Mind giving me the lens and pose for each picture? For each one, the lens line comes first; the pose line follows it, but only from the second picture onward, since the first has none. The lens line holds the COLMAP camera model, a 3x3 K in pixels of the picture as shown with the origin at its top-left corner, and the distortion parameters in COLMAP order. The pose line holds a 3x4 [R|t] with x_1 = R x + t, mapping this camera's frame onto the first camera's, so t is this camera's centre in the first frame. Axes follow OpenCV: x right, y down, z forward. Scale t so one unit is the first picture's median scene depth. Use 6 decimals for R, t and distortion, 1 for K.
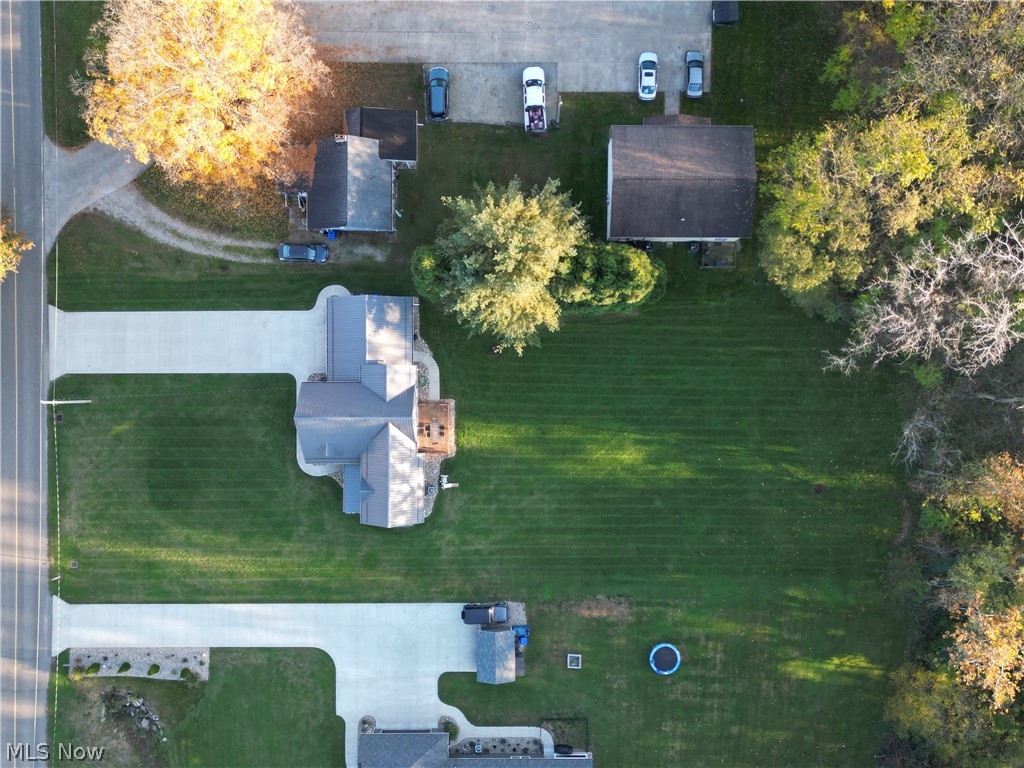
lens RADIAL K [[952.6, 0, 507.3], [0, 952.6, 382.3], [0, 0, 1]] dist [0.127485, -0.221965]
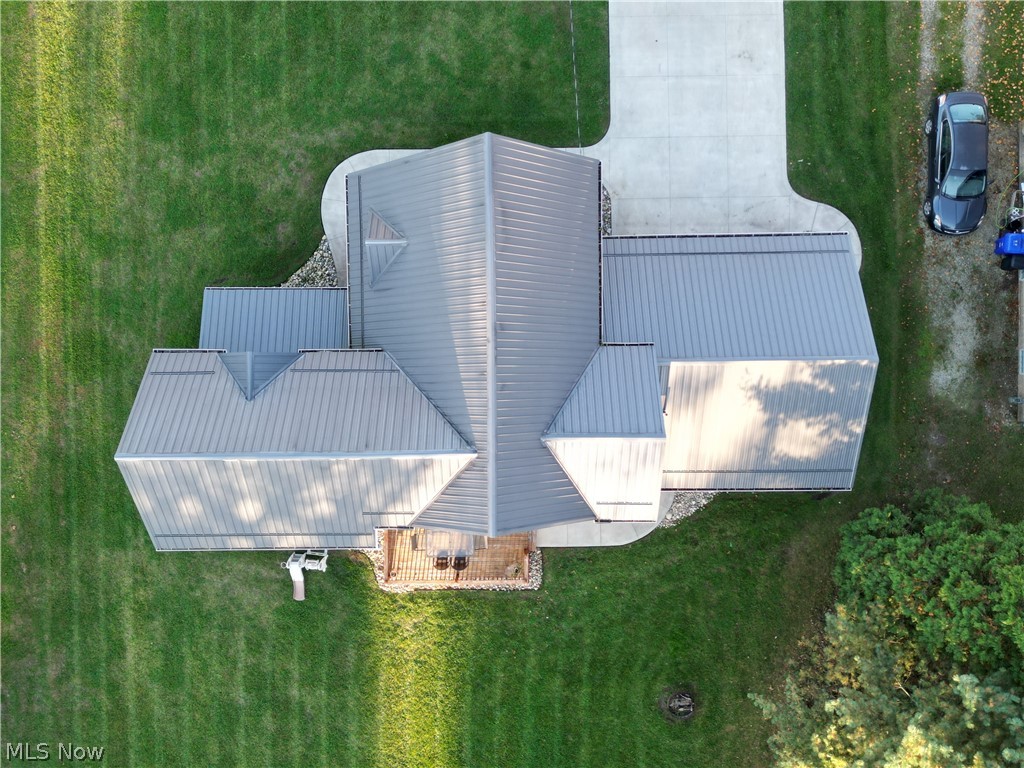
lens RADIAL K [[952.6, 0, 507.3], [0, 952.6, 382.3], [0, 0, 1]] dist [0.127485, -0.221965]
pose [[0.008546, 0.999963, -0.001057, -0.133055], [-0.999963, 0.008545, -0.000885, 0.029559], [-0.000875, 0.001065, 0.999999, 0.644407]]
